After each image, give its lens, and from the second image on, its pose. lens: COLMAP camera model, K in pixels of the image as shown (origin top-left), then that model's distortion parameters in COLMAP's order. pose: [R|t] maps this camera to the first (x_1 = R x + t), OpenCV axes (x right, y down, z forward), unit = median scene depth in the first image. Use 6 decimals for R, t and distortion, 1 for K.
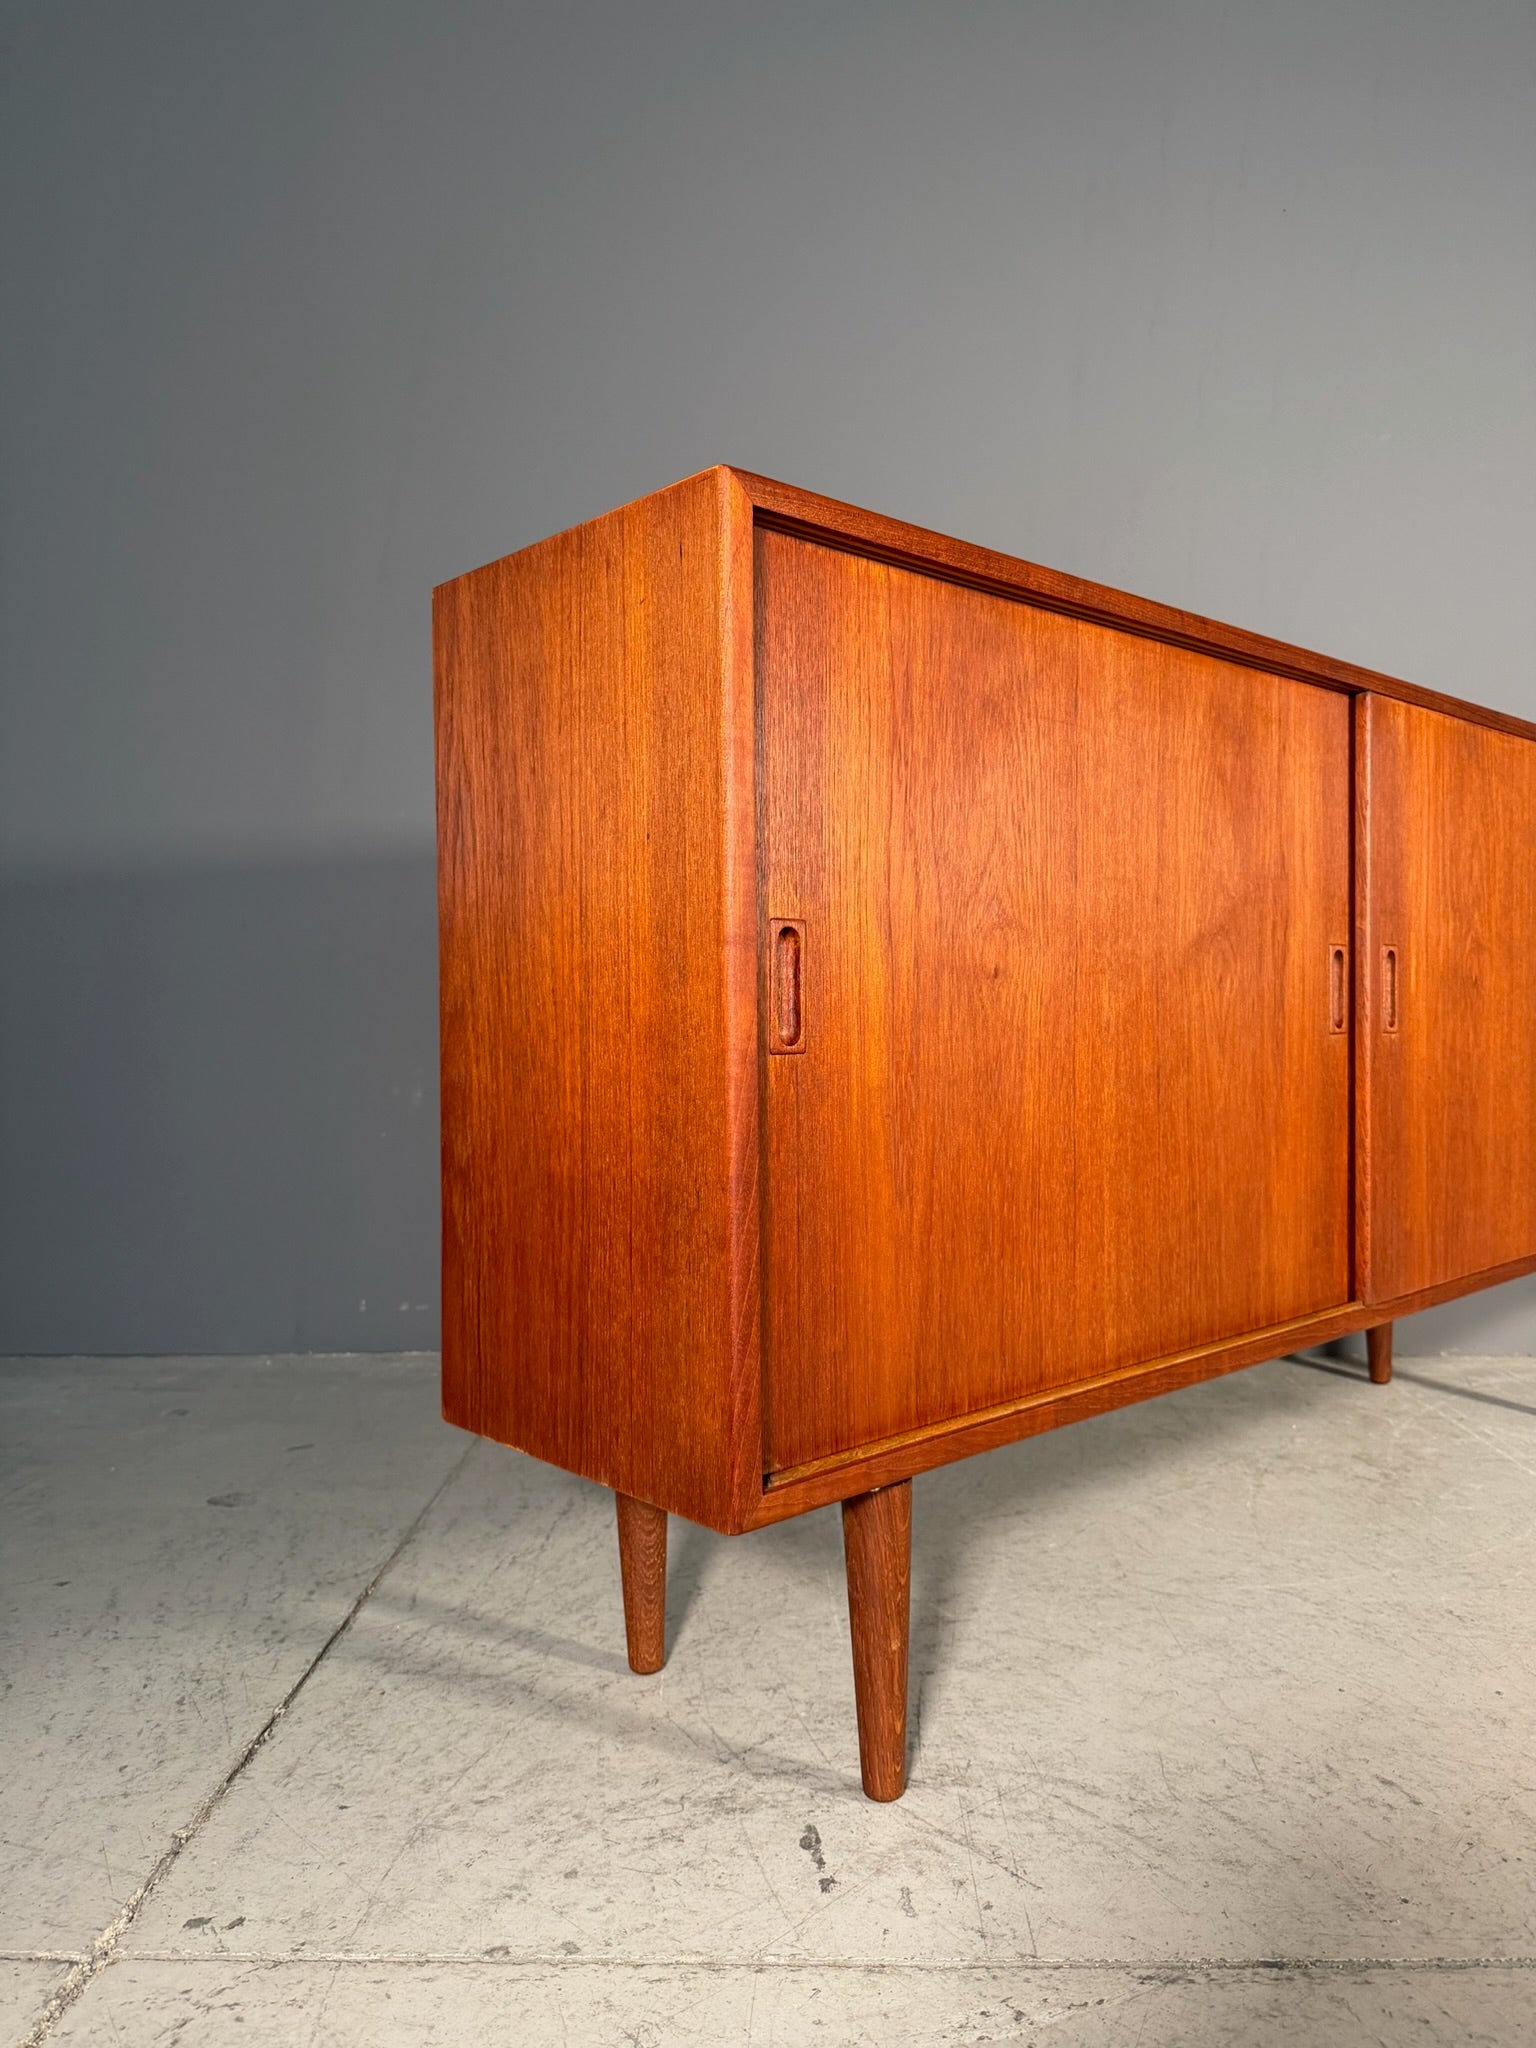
lens RADIAL K [[1447.8, 0, 768.2], [0, 1447.8, 1037.0], [0, 0, 1]] dist [-0.006130, -0.004158]
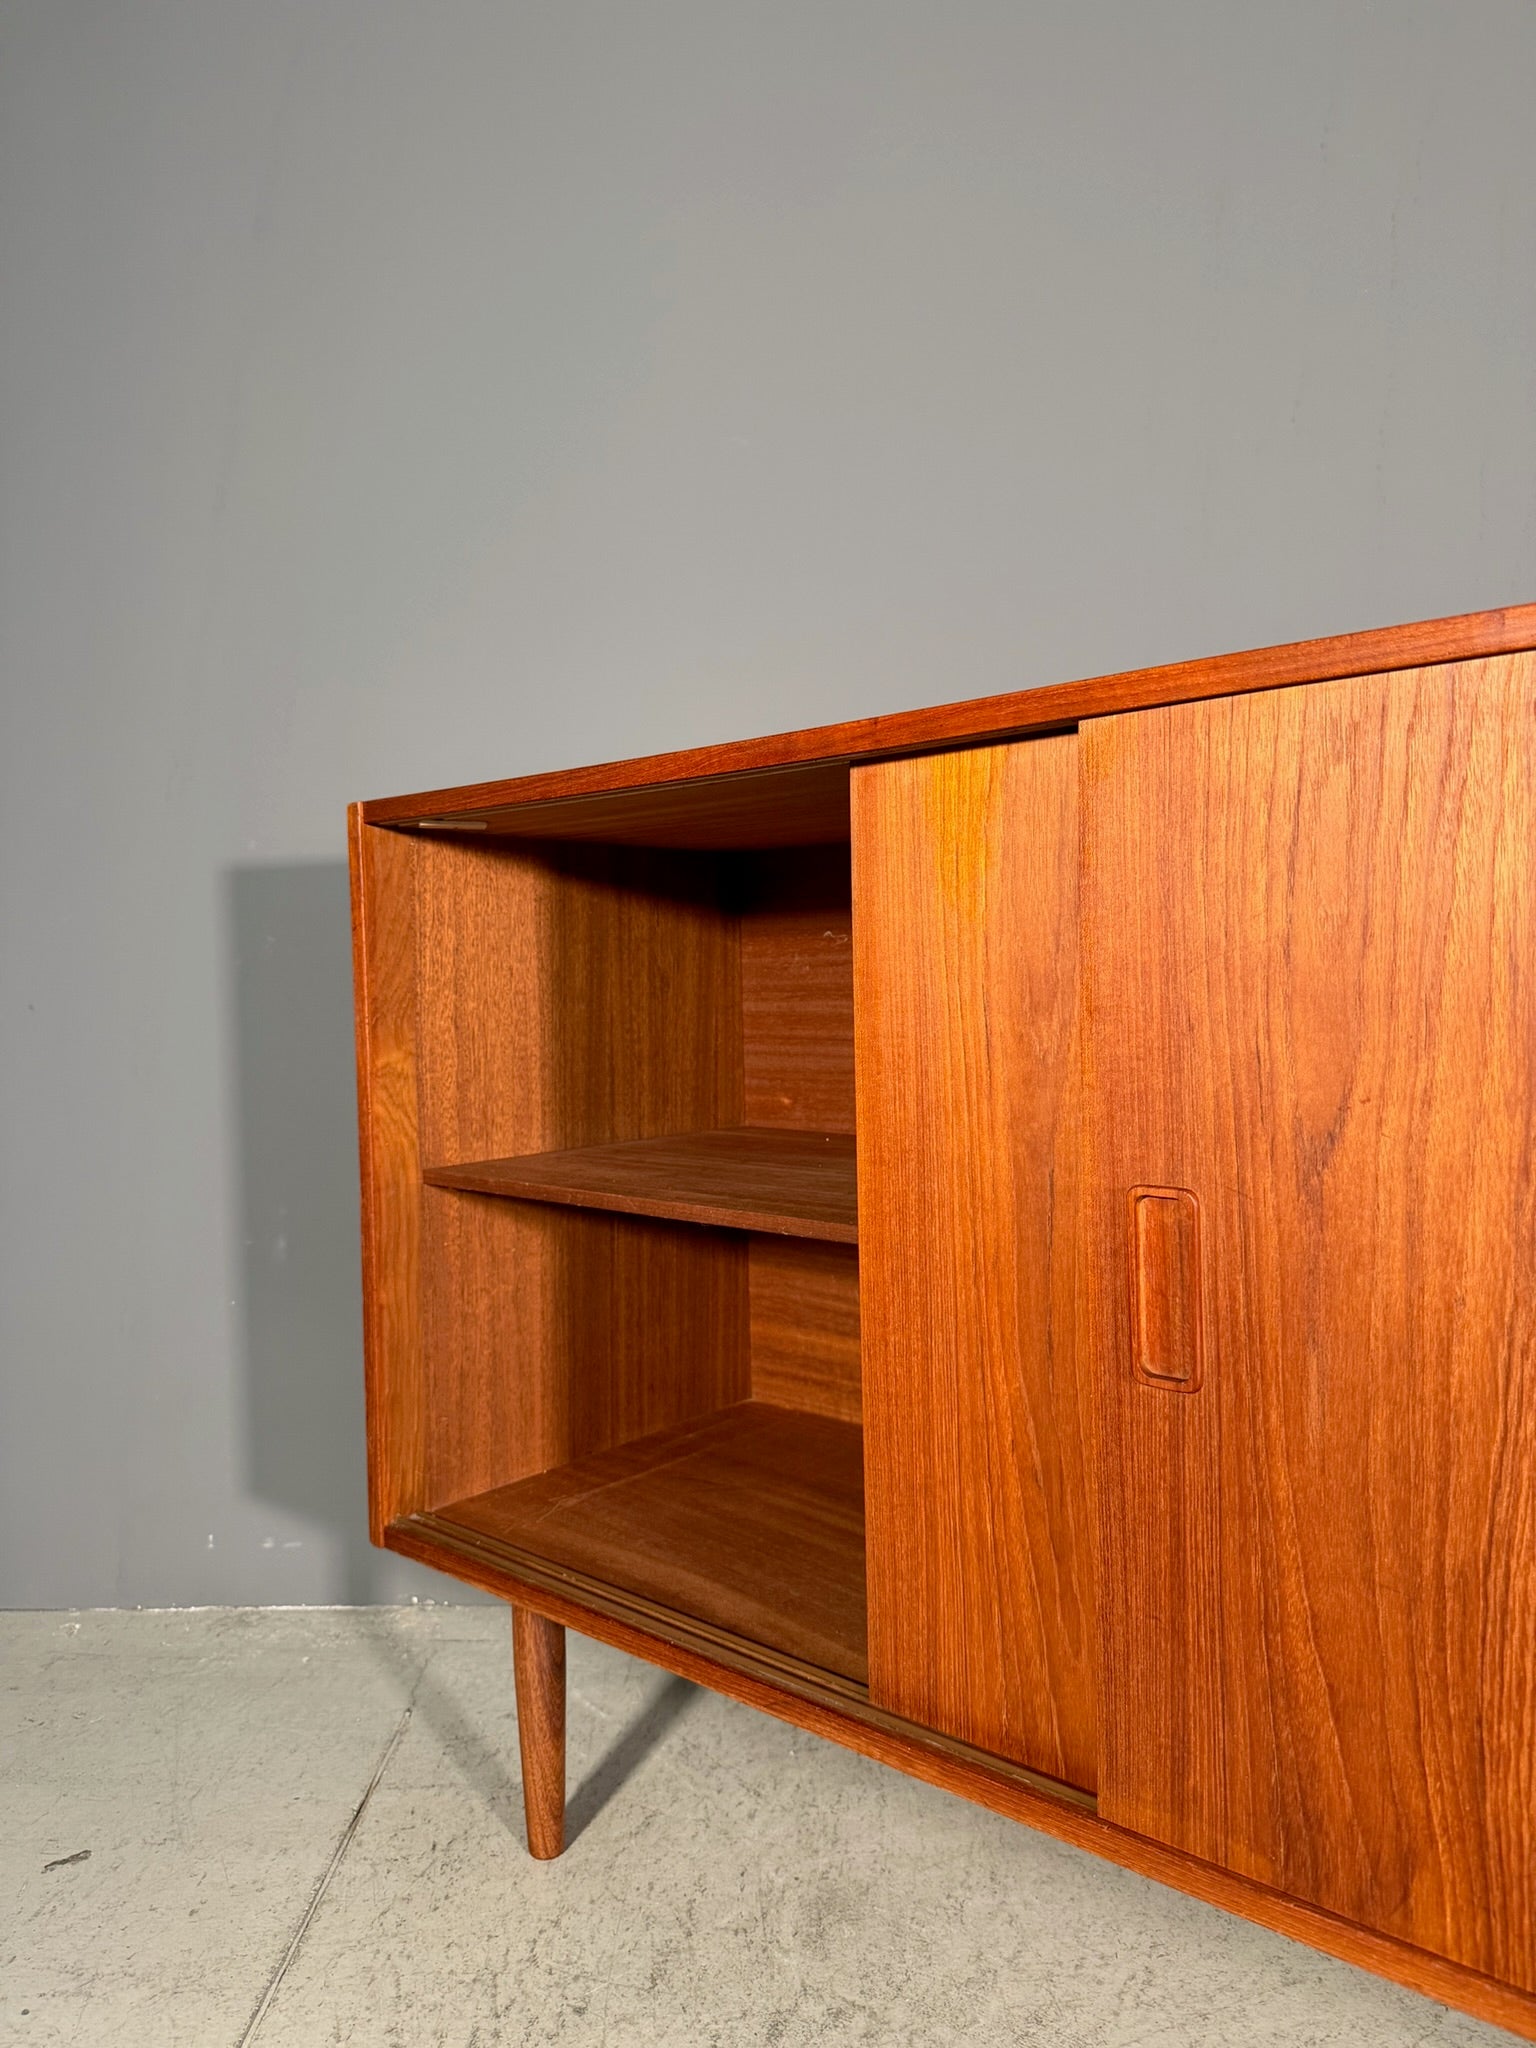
lens RADIAL K [[1447.8, 0, 768.2], [0, 1447.8, 1037.0], [0, 0, 1]] dist [-0.006130, -0.004158]
pose [[0.999923, -0.007000, 0.010260, -0.027823], [0.006784, 0.999758, 0.020904, -0.160884], [-0.010404, -0.020833, 0.999729, 0.632642]]
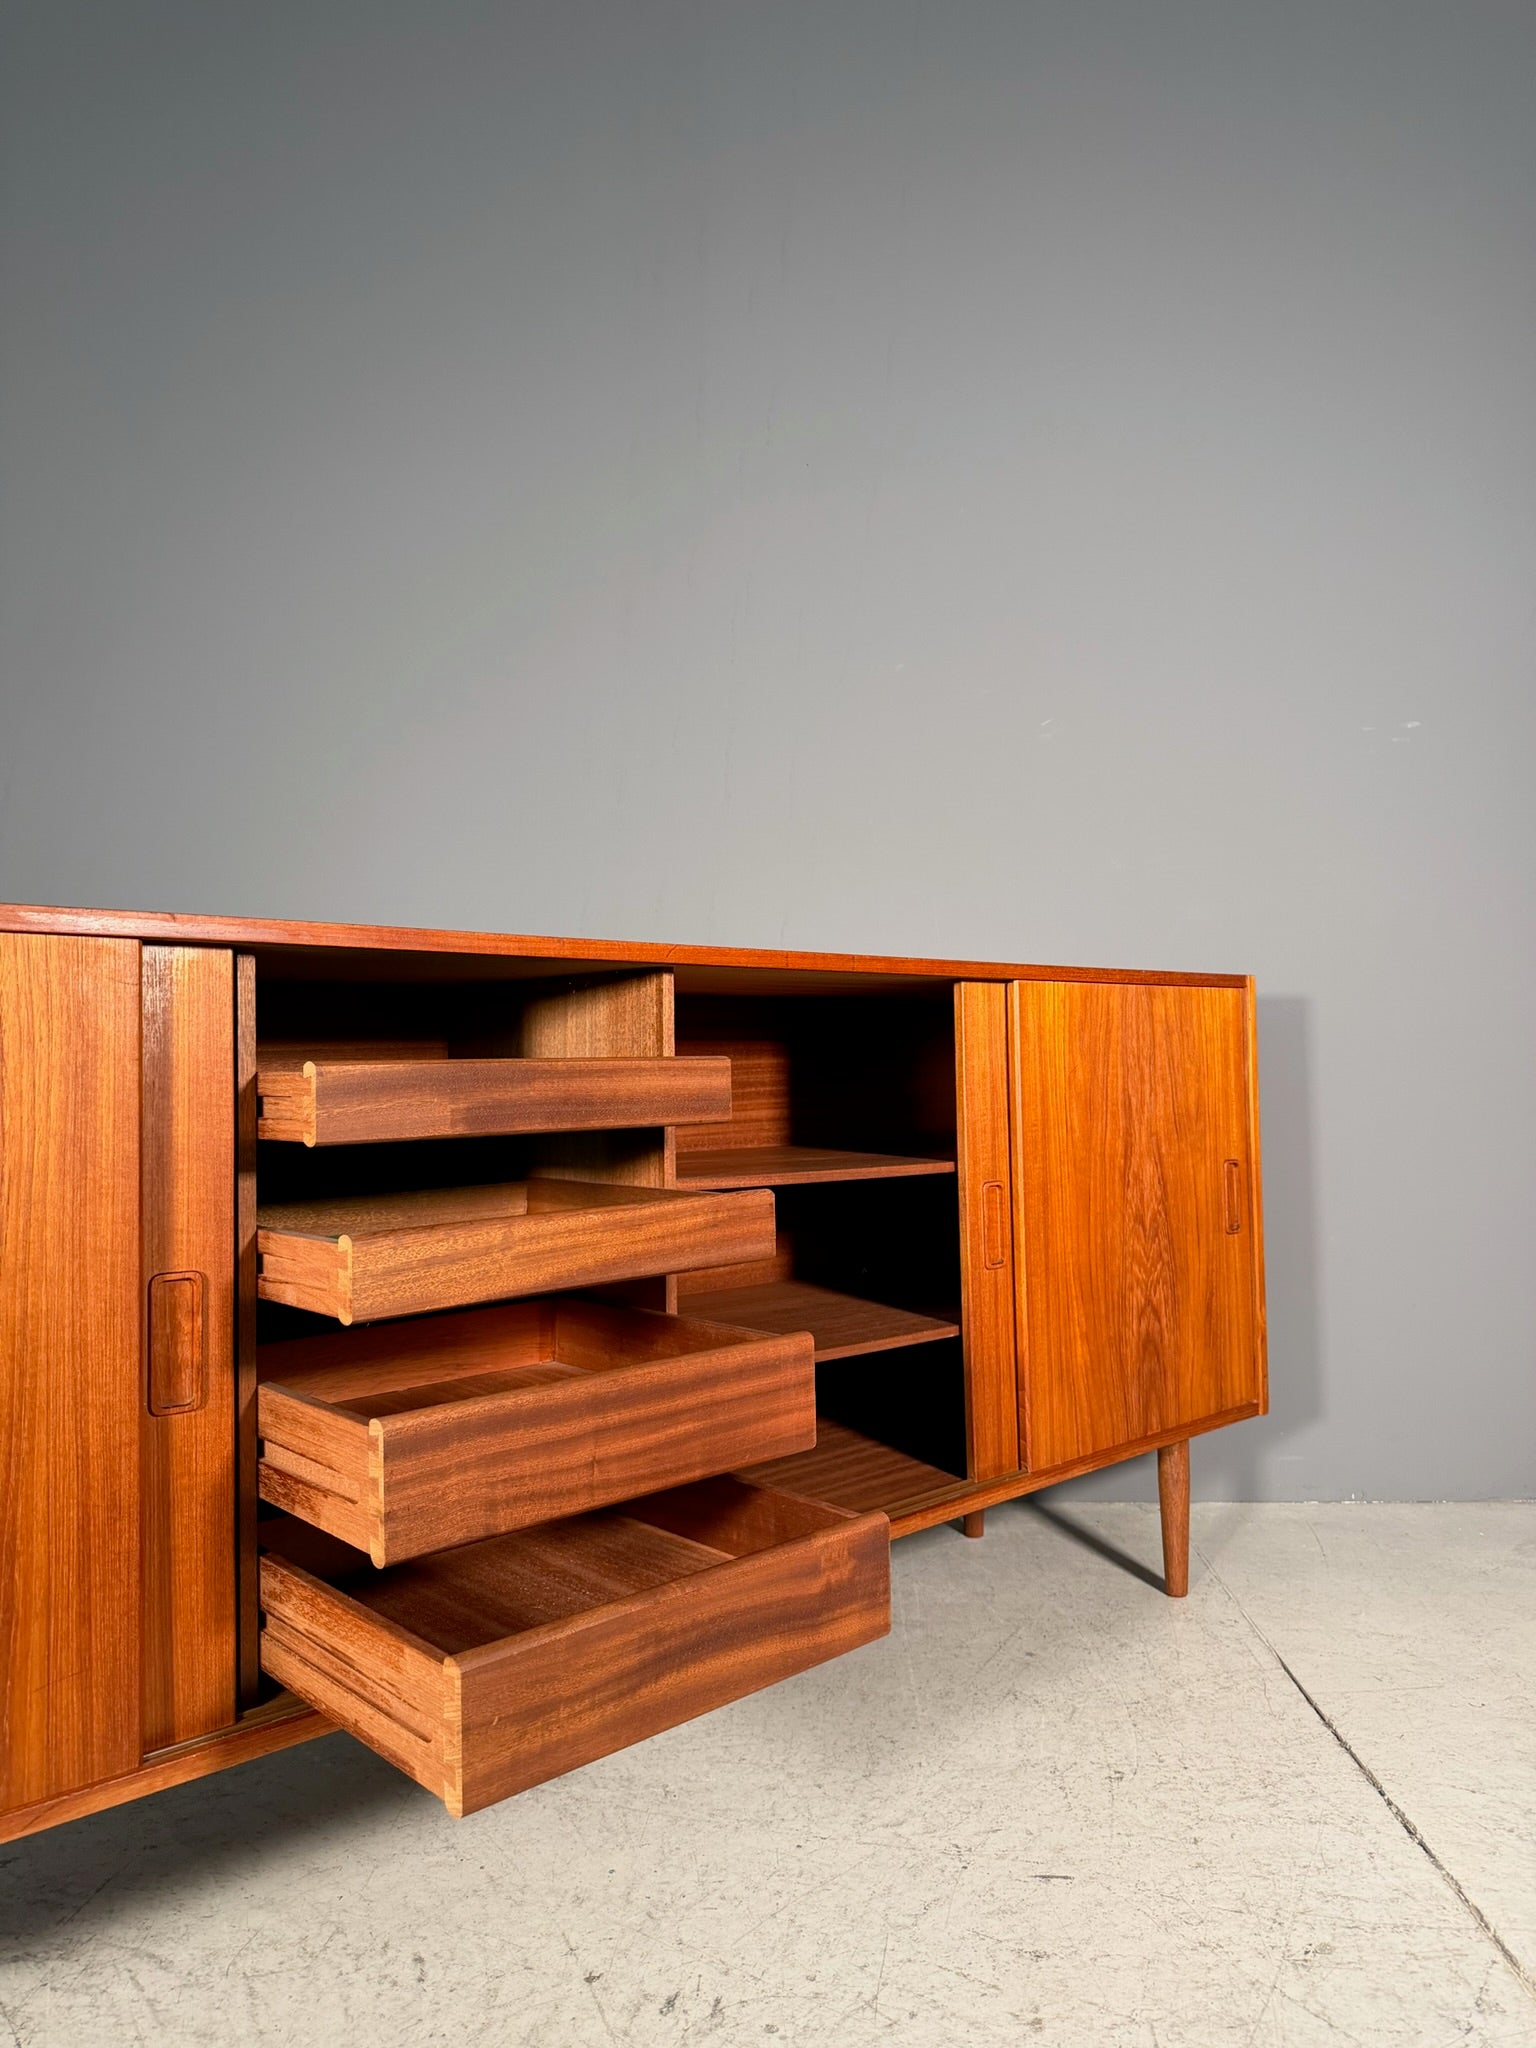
lens RADIAL K [[1442.4, 0, 768.0], [0, 1442.4, 1024.0], [0, 0, 1]] dist [-0.002893, -0.003015]
pose [[0.999848, -0.008450, -0.015229, 0.714986], [0.007719, 0.998845, -0.047428, -0.184347], [0.015612, 0.047303, 0.998759, -0.202448]]
